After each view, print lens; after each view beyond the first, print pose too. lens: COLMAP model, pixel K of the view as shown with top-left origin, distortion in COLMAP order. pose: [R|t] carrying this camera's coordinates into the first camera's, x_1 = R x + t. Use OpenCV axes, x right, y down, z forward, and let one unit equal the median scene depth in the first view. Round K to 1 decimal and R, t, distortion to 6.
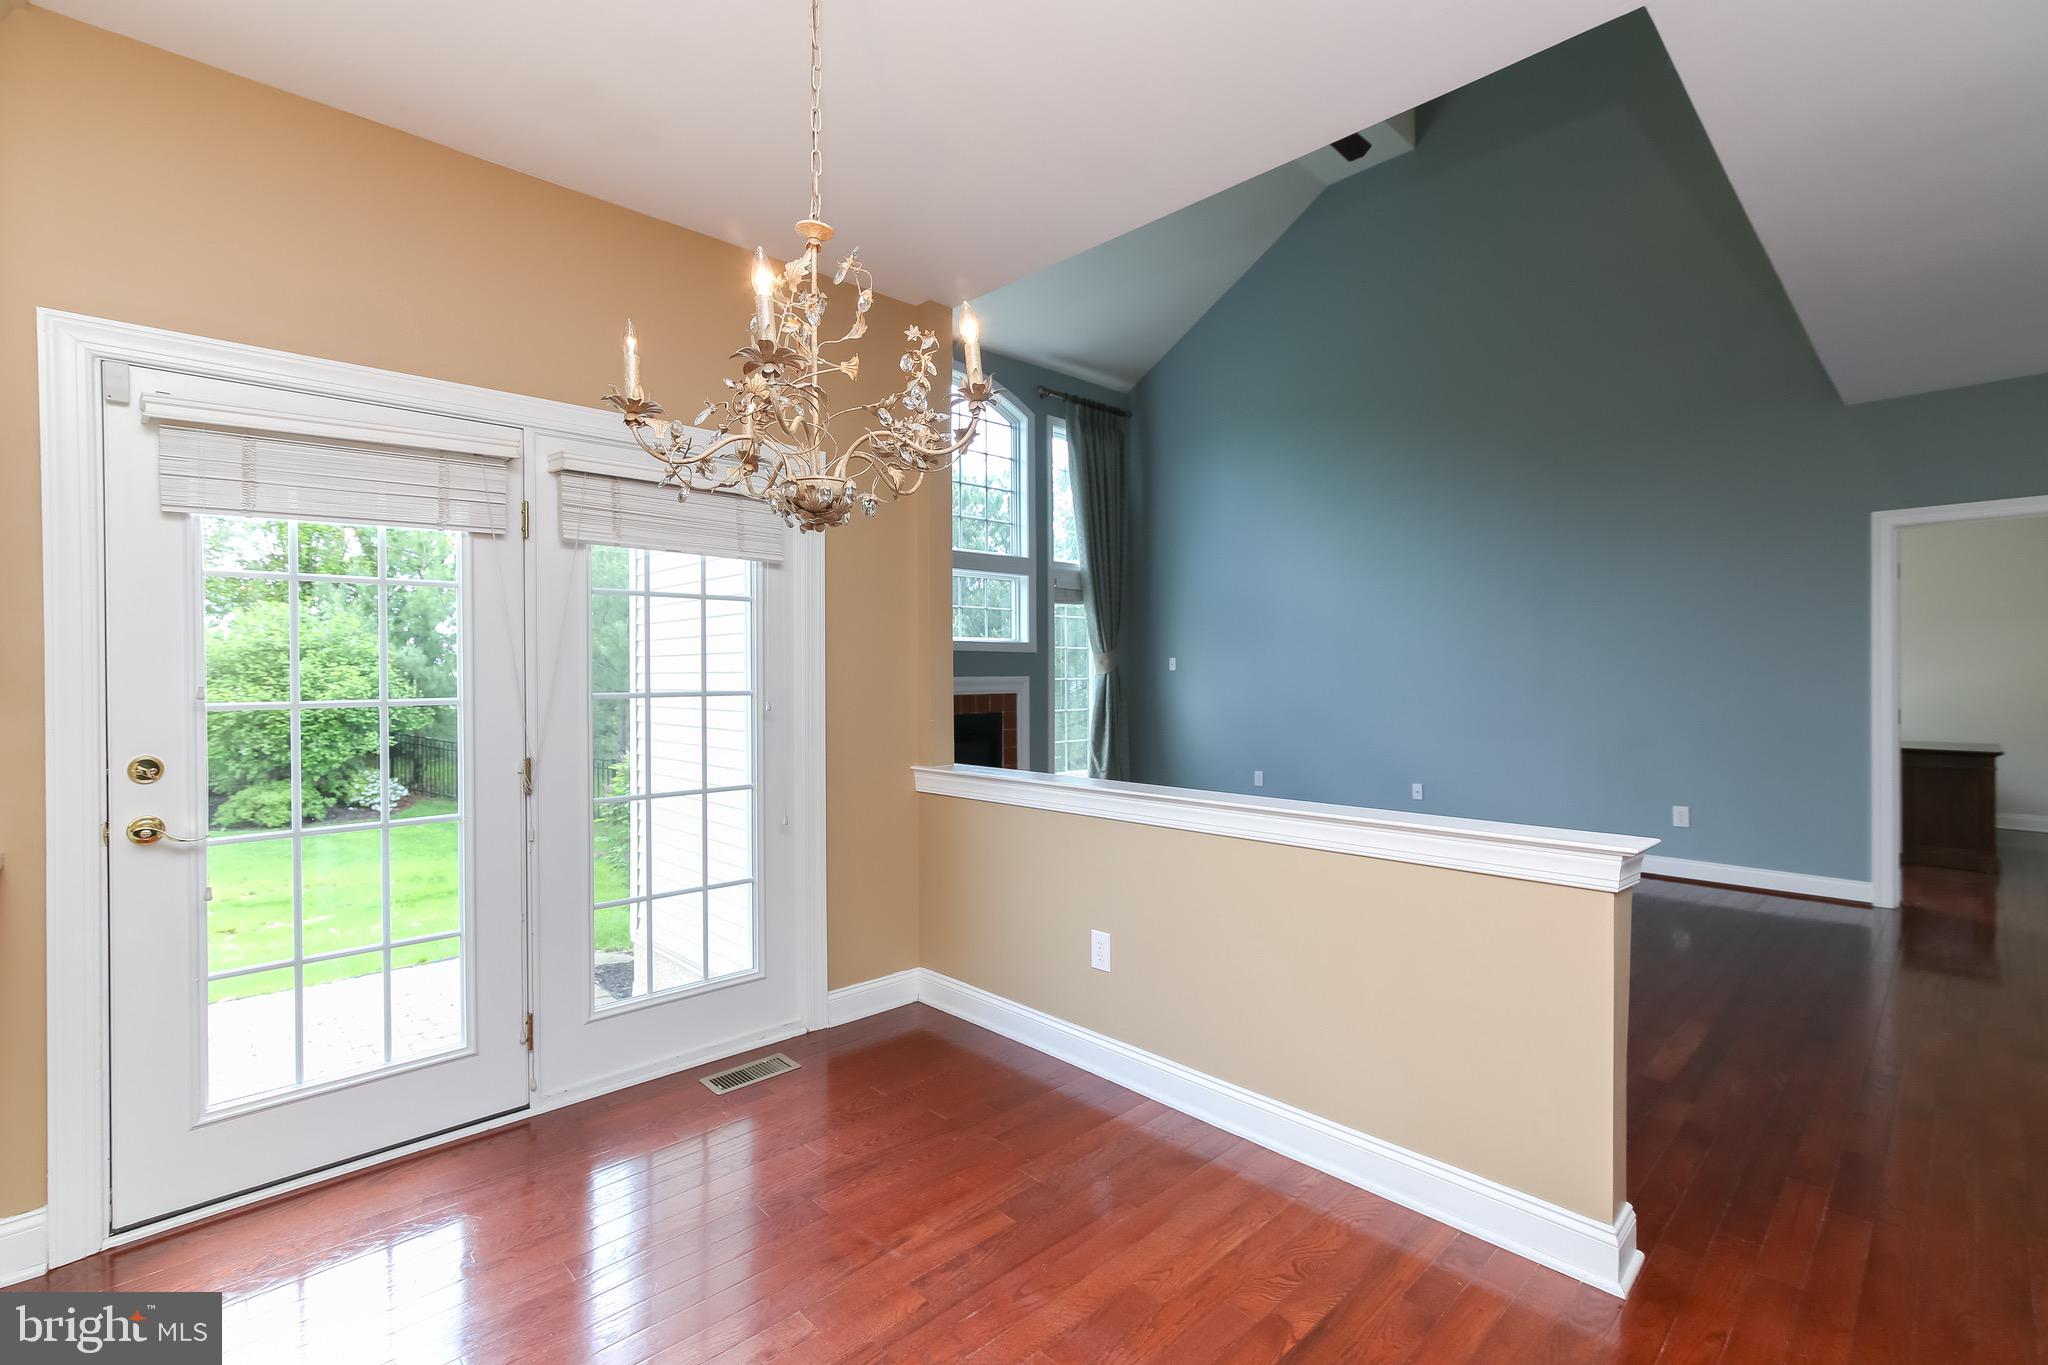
lens RADIAL K [[929.2, 0, 1012.2], [0, 929.2, 675.1], [0, 0, 1]] dist [0.005584, 0.000883]
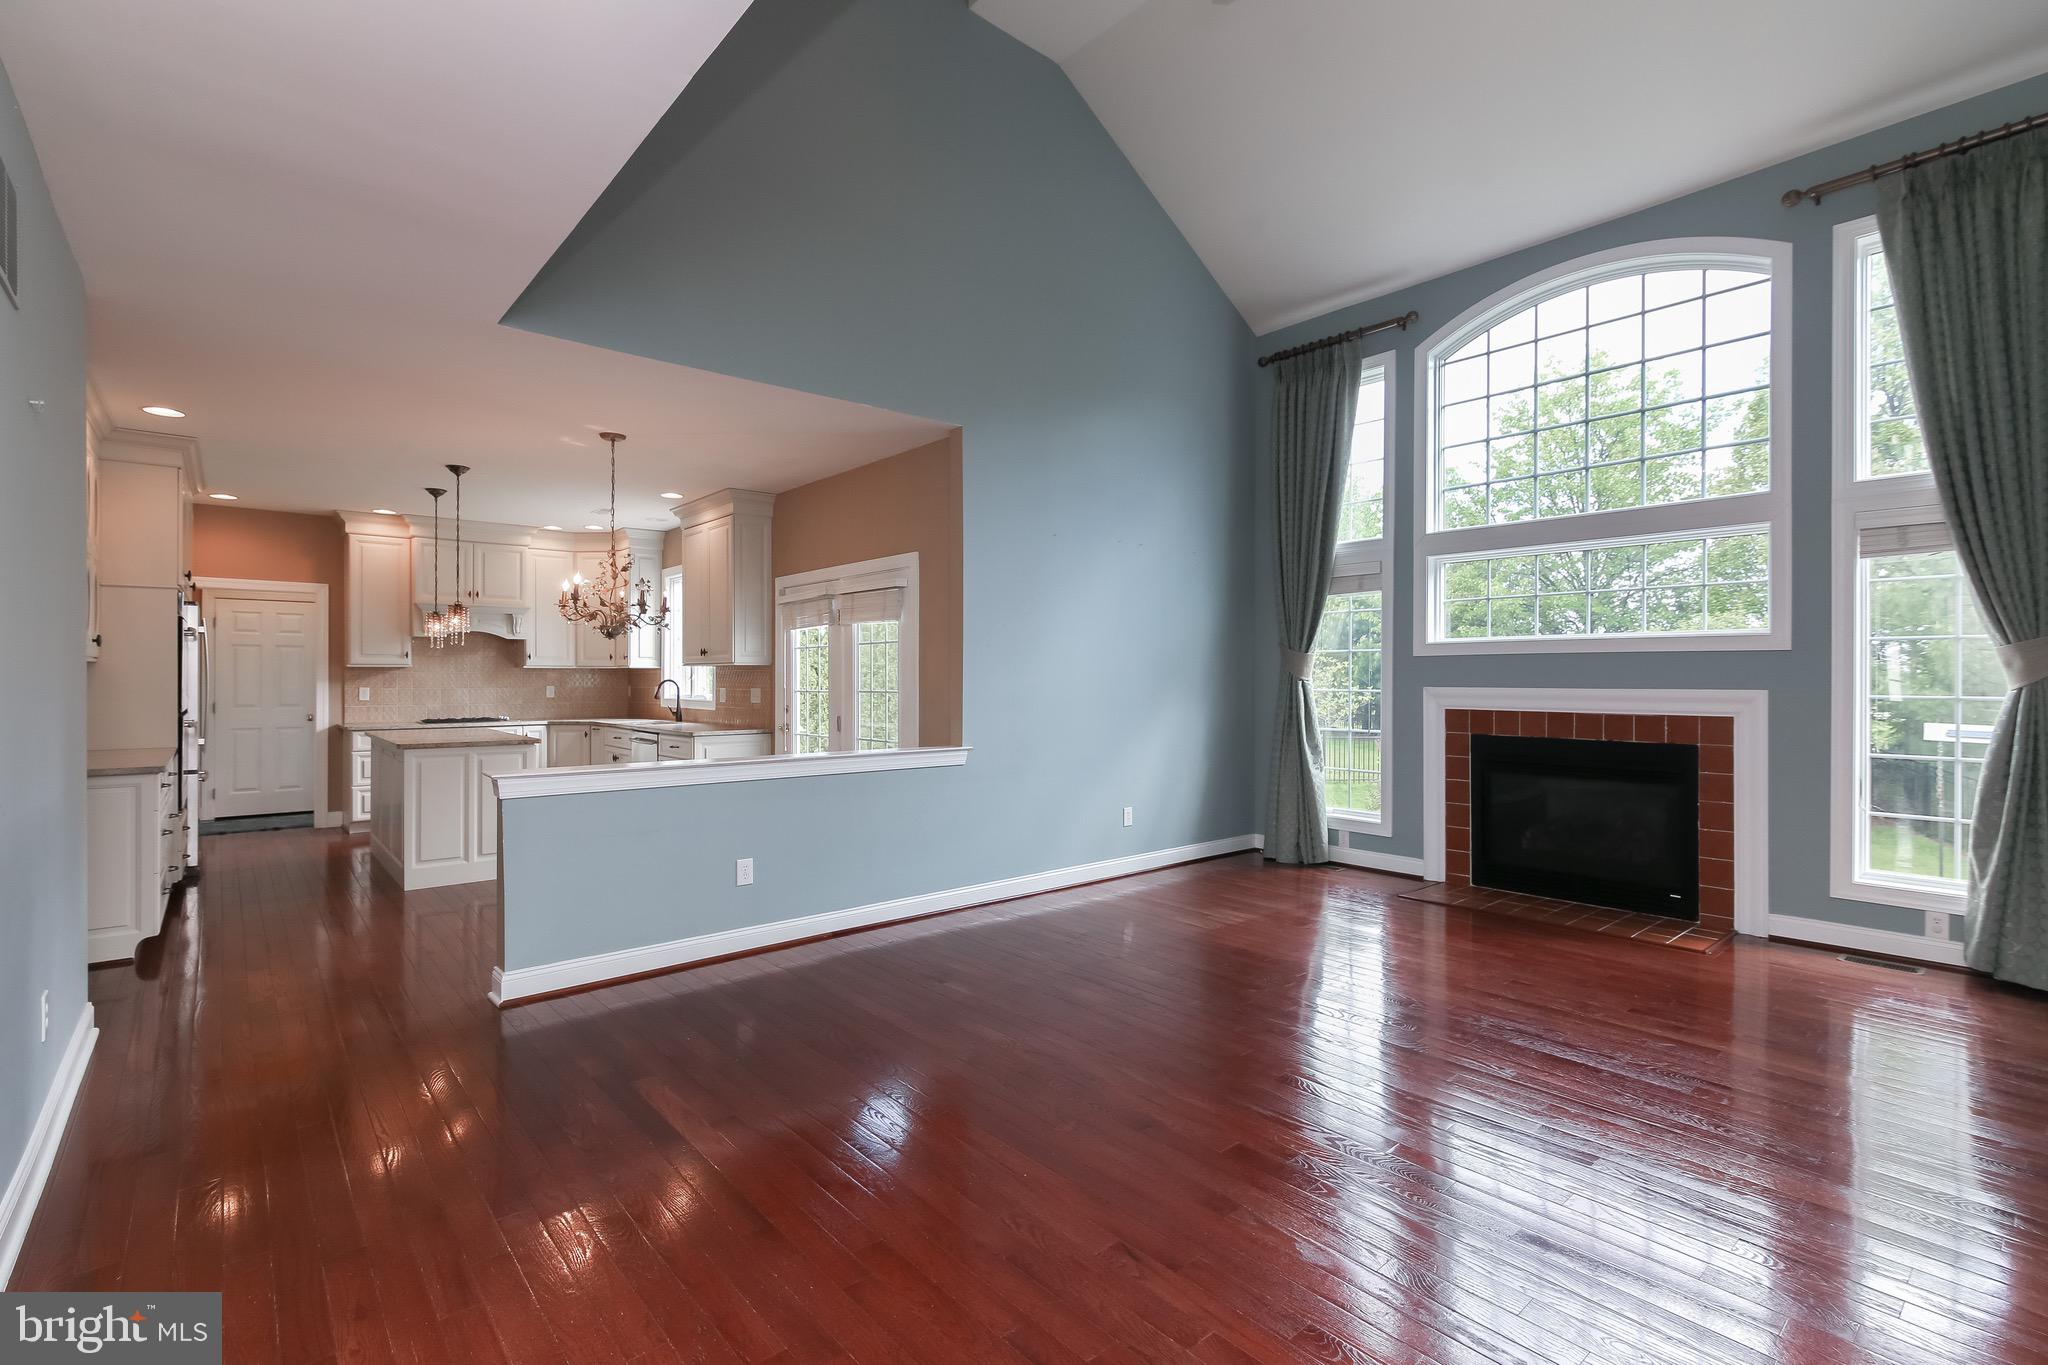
lens RADIAL K [[929.2, 0, 1024.6], [0, 929.2, 676.8], [0, 0, 1]] dist [0.005584, 0.000883]
pose [[-0.048135, 0.000446, -0.998841, 0.989241], [-0.004604, 0.999989, 0.000668, -0.008744], [0.998830, 0.004631, -0.048132, 0.849712]]
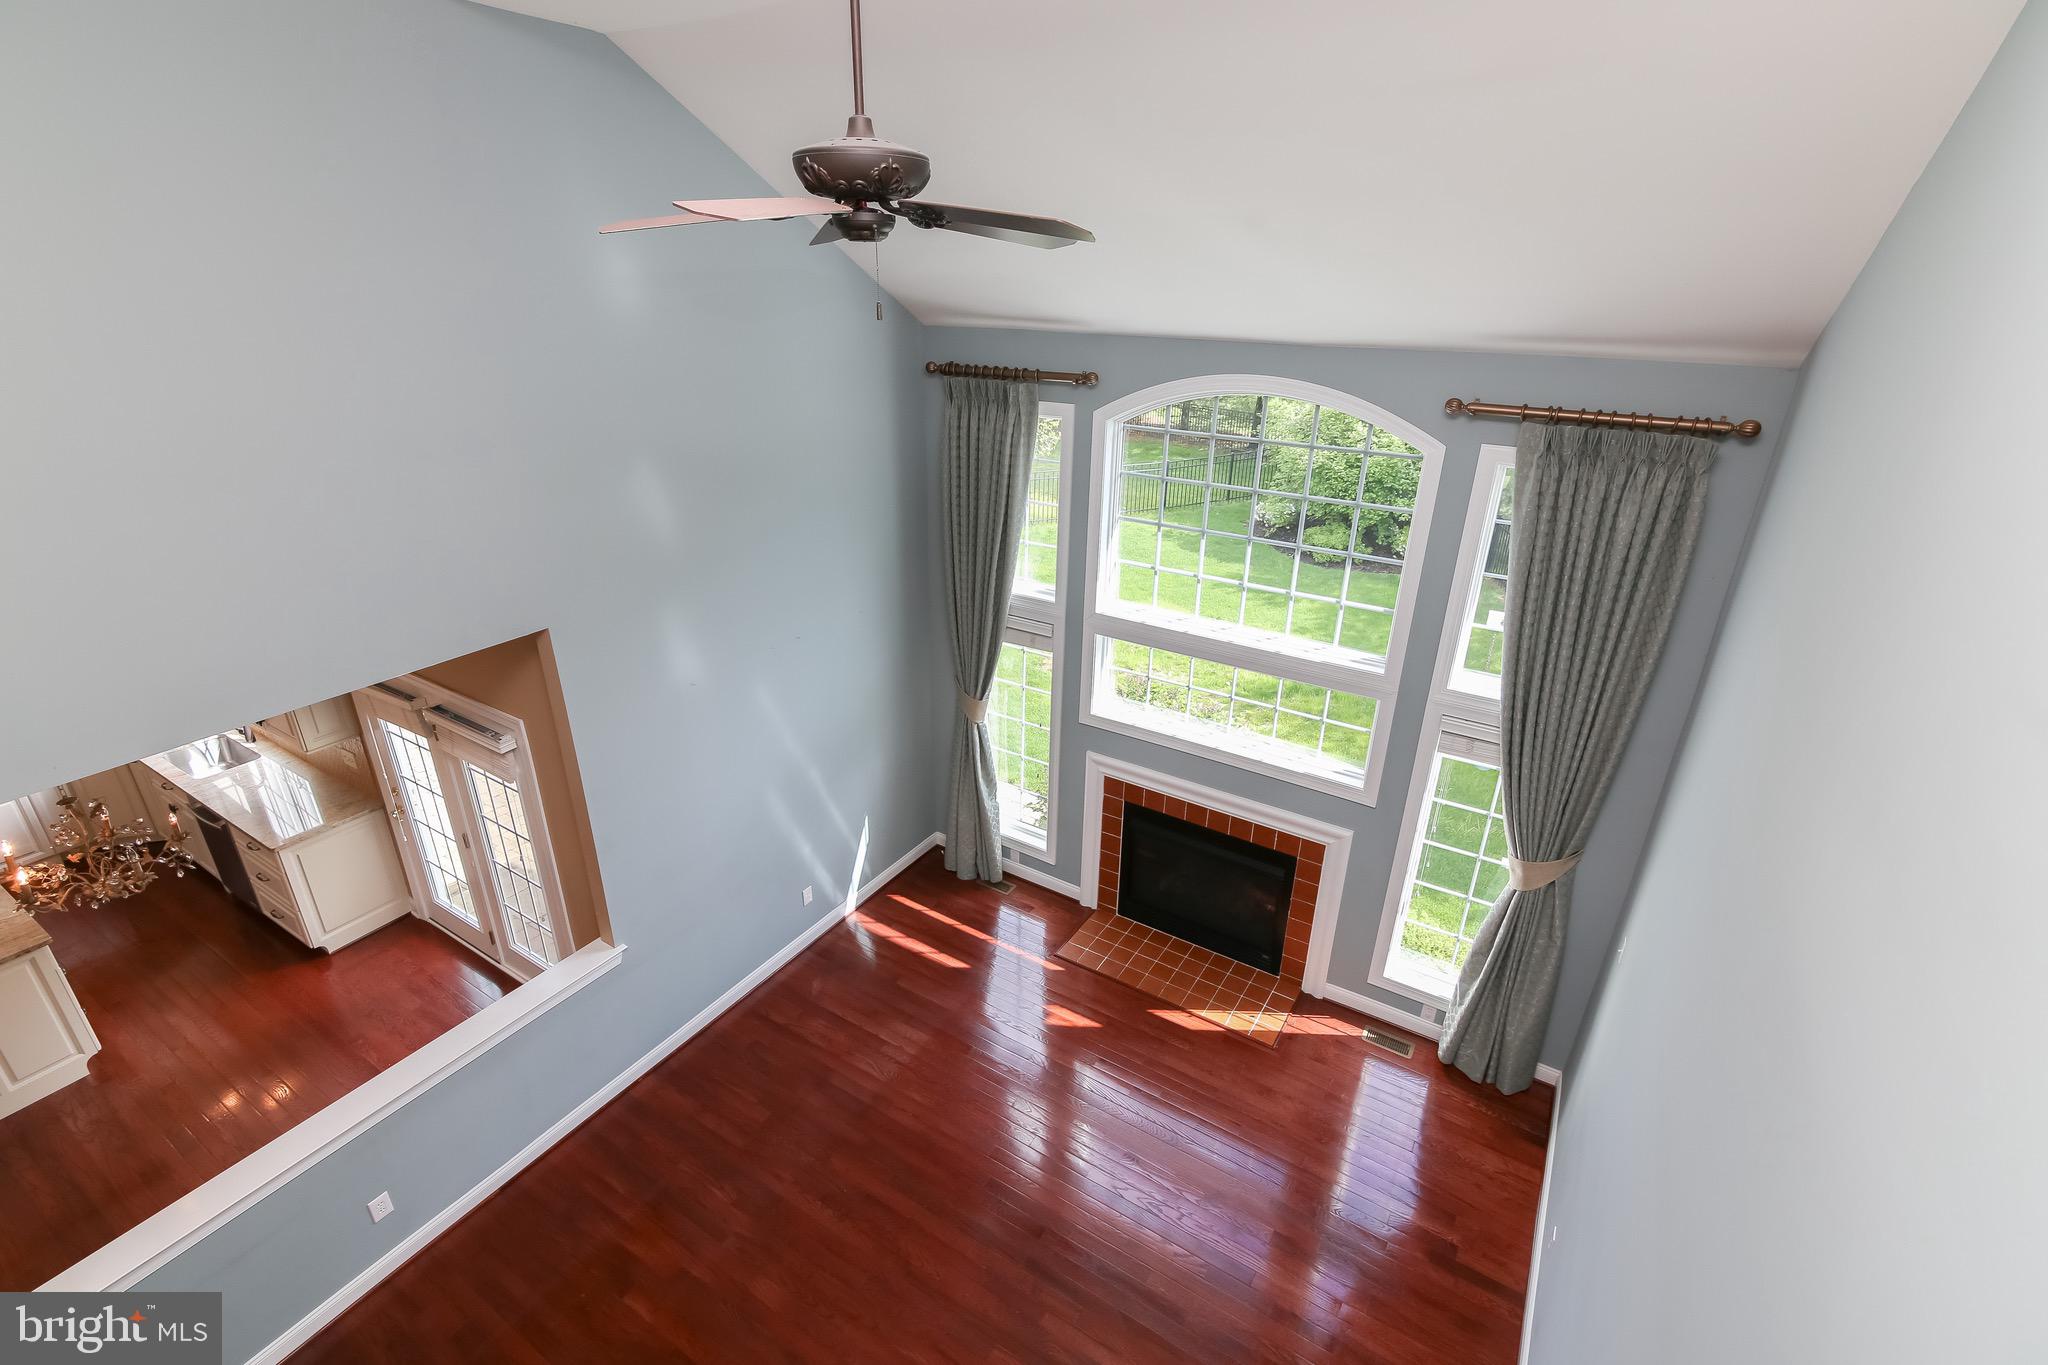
lens RADIAL K [[929.2, 0, 1020.7], [0, 929.2, 678.0], [0, 0, 1]] dist [0.005584, 0.000883]
pose [[0.240153, 0.397888, -0.885445, 0.811063], [-0.016528, 0.913682, 0.406094, -0.589436], [0.970594, -0.082890, 0.225999, 0.945611]]
